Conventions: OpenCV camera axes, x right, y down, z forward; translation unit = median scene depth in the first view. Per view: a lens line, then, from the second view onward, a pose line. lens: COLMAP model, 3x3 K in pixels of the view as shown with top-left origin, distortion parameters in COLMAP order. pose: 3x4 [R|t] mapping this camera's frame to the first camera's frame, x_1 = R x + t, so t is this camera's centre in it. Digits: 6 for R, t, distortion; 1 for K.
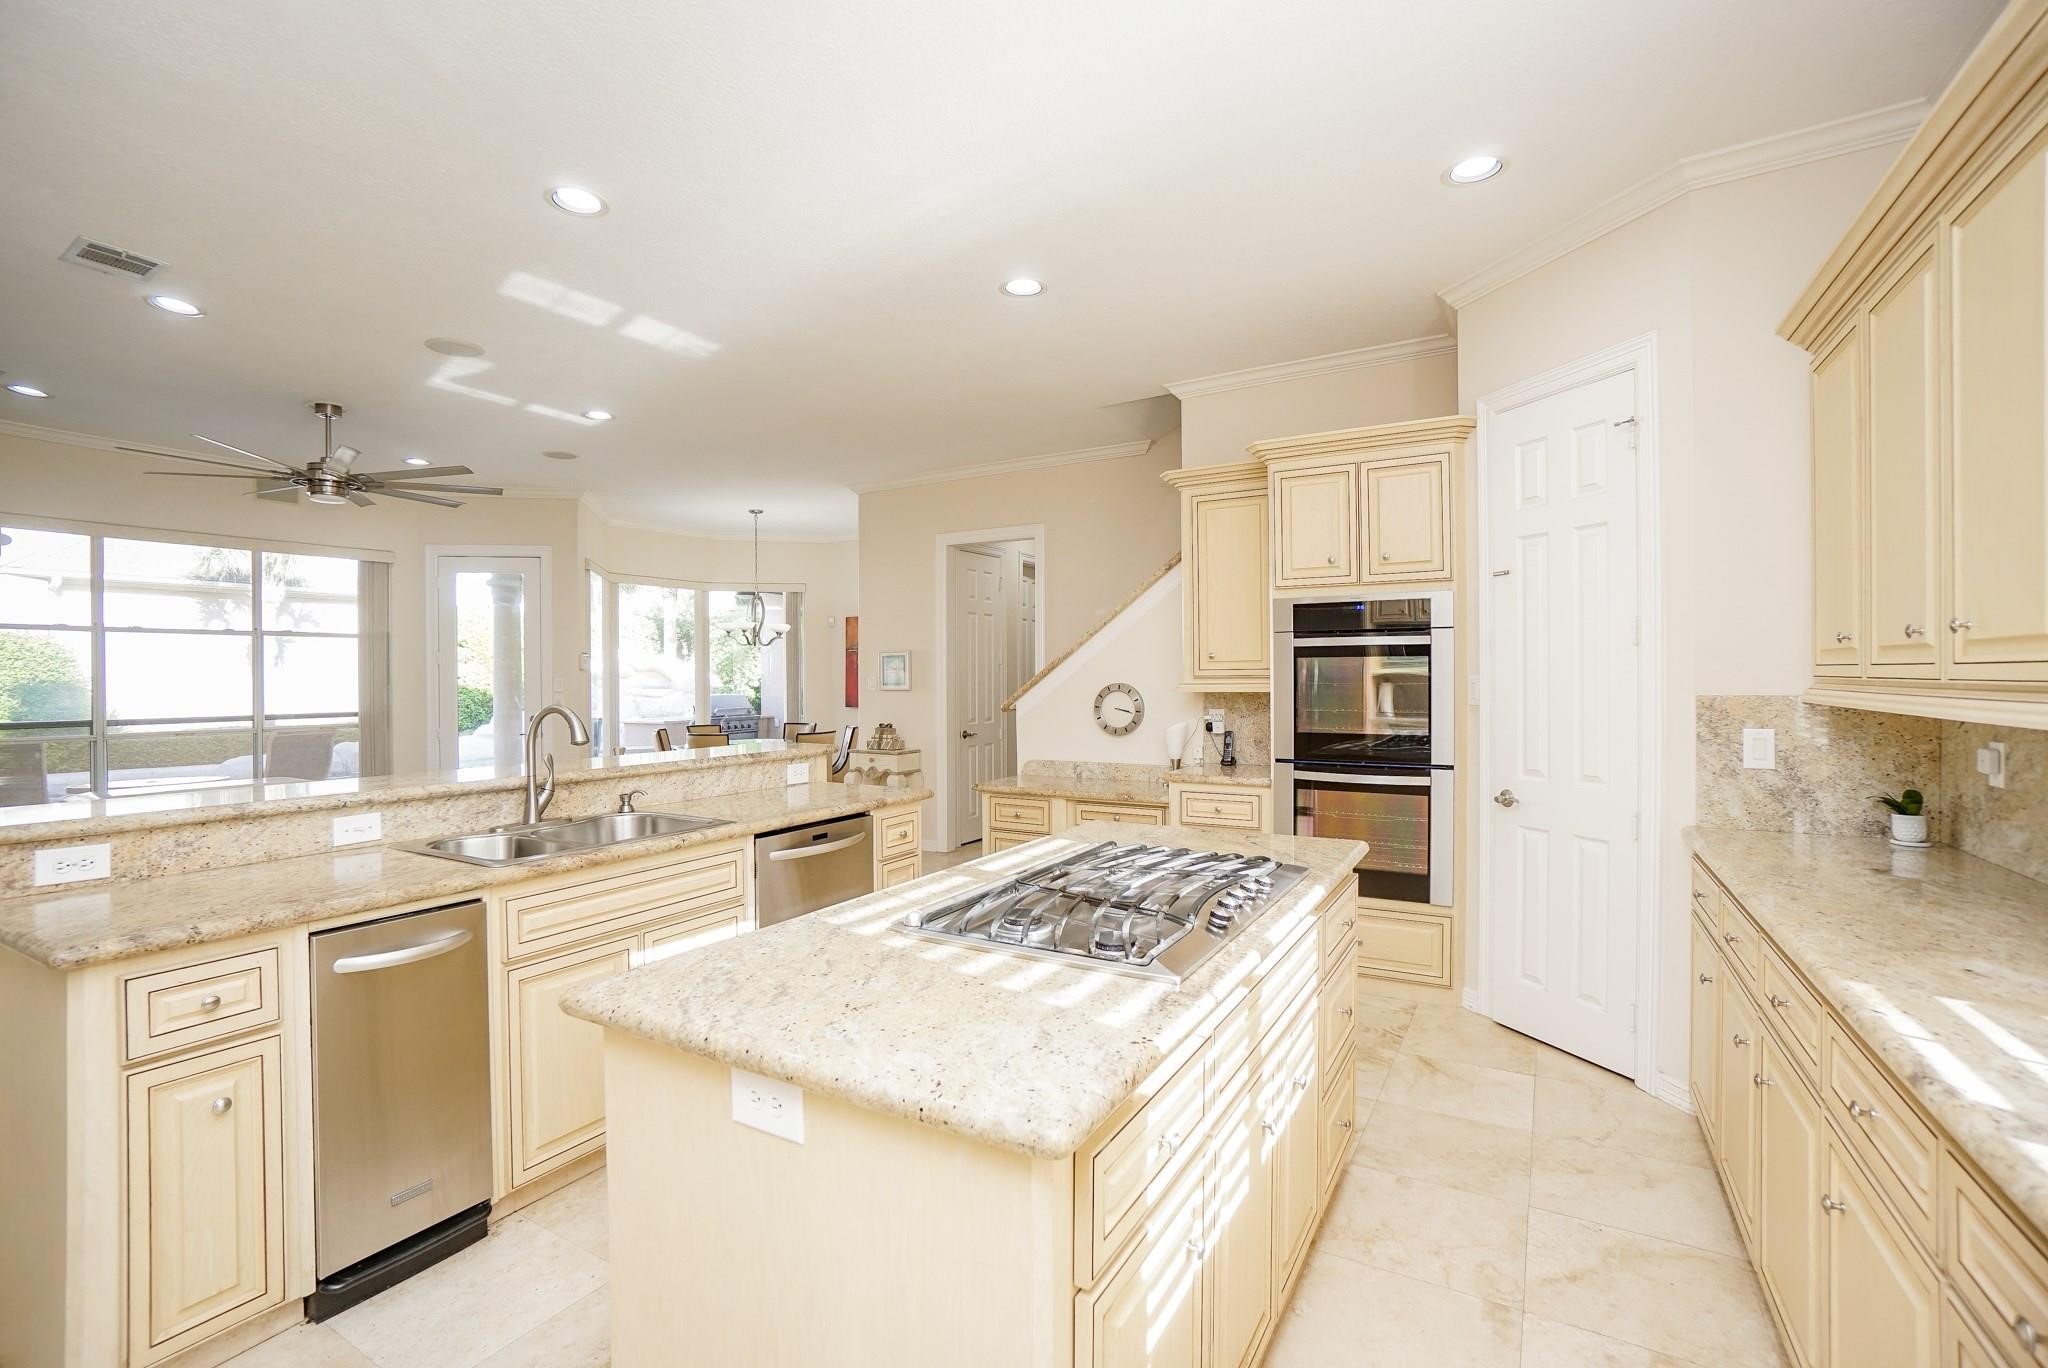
lens RADIAL K [[915.7, 0, 1002.5], [0, 915.7, 678.7], [0, 0, 1]] dist [-0.060698, 0.025757]
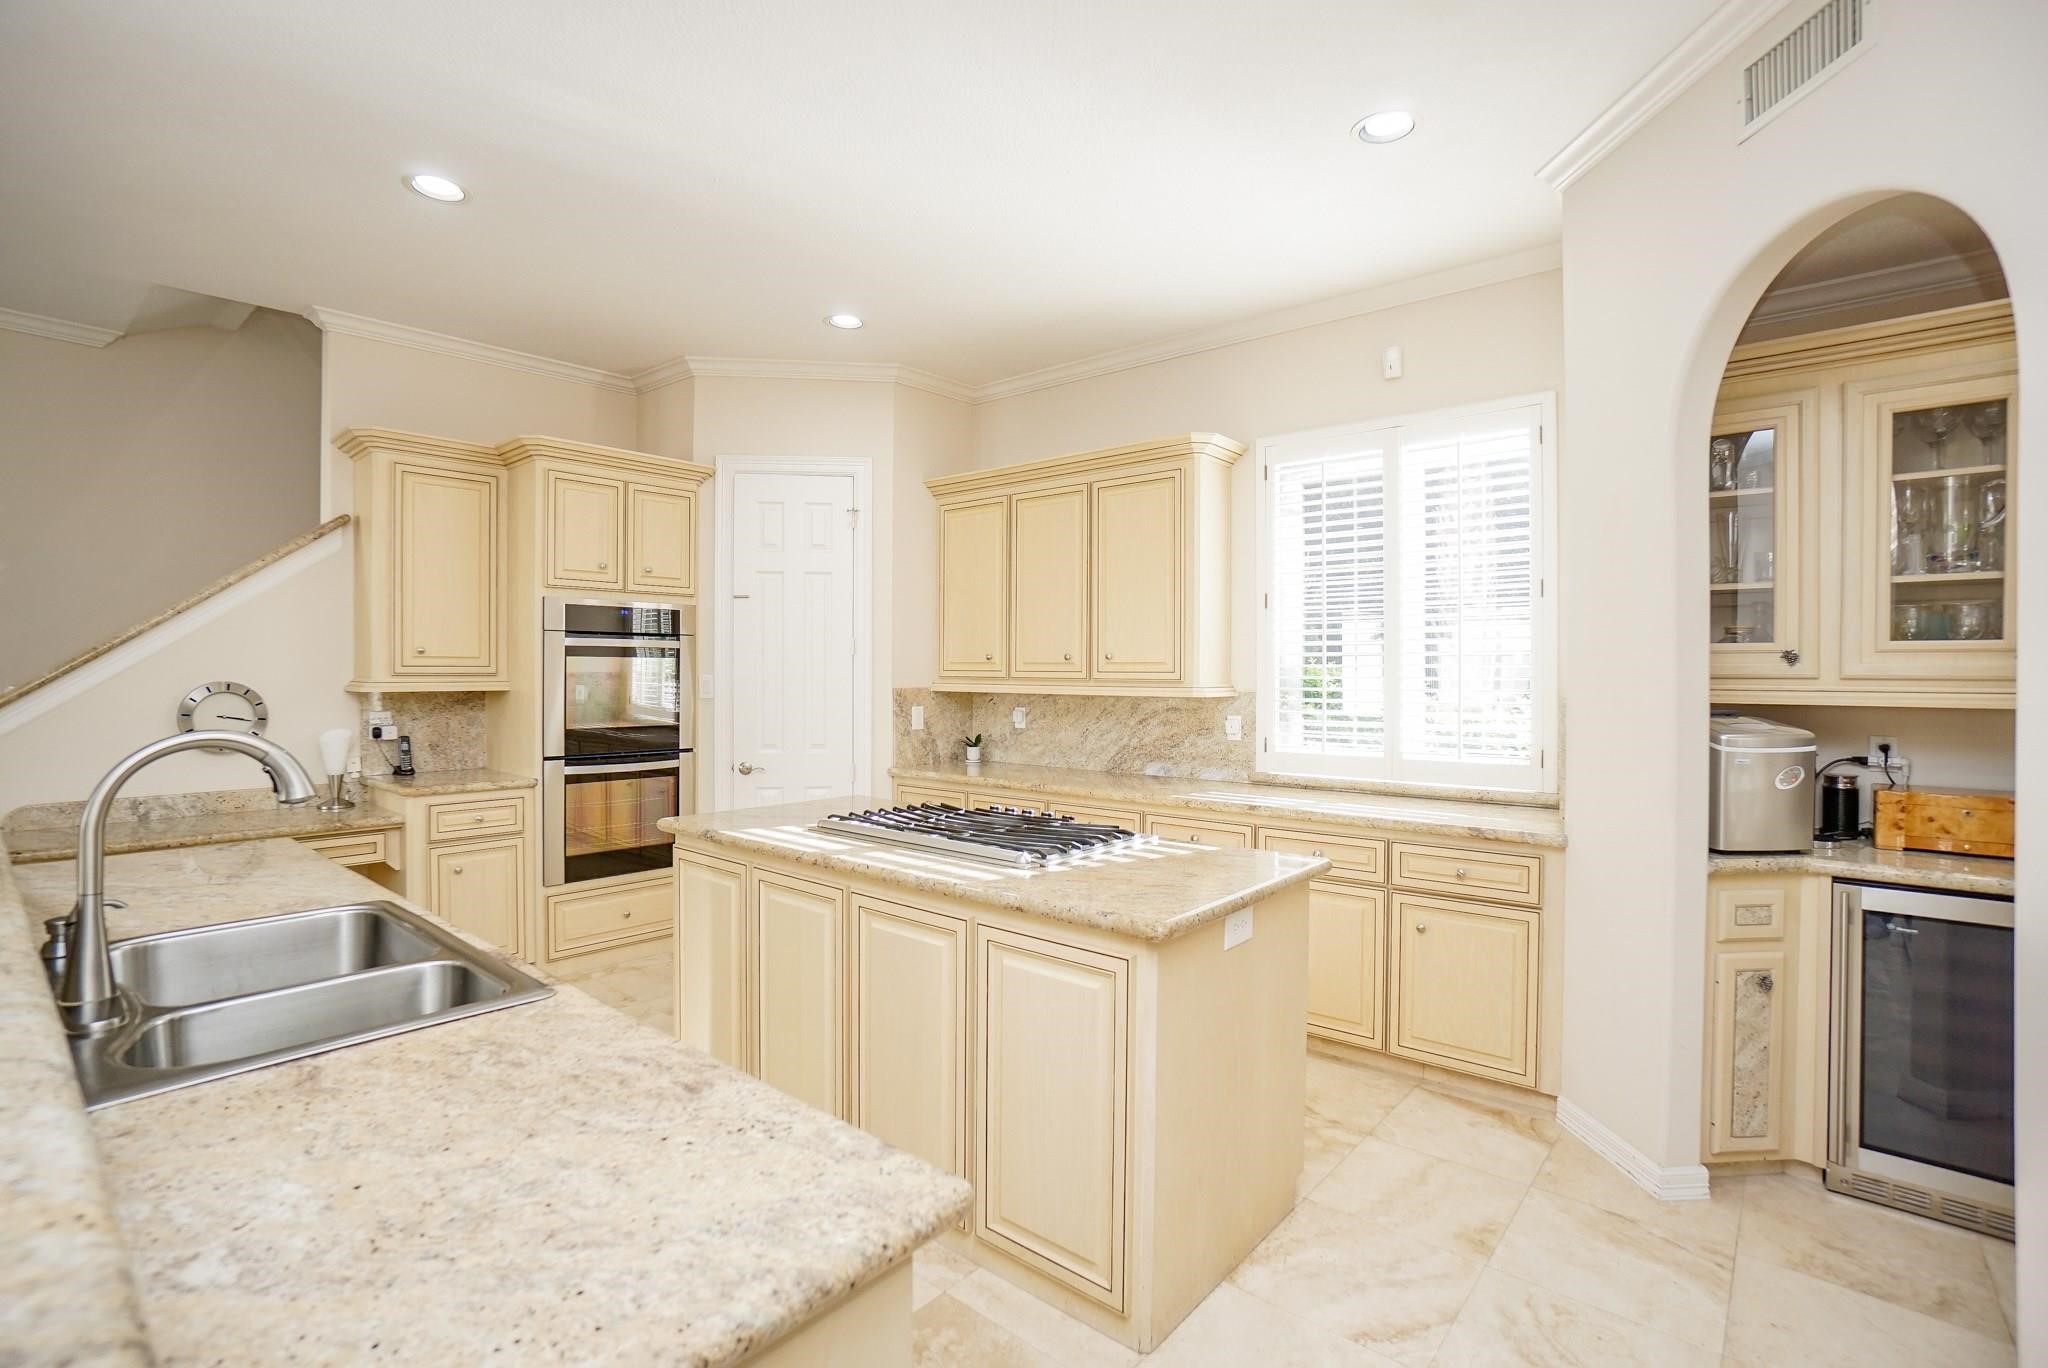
lens RADIAL K [[929.3, 0, 1013.3], [0, 929.3, 674.8], [0, 0, 1]] dist [-0.068106, 0.026528]
pose [[0.180873, 0.003717, 0.983500, -0.647105], [-0.003113, 0.999990, -0.003206, -0.000628], [-0.983502, -0.002482, 0.180882, 0.345591]]
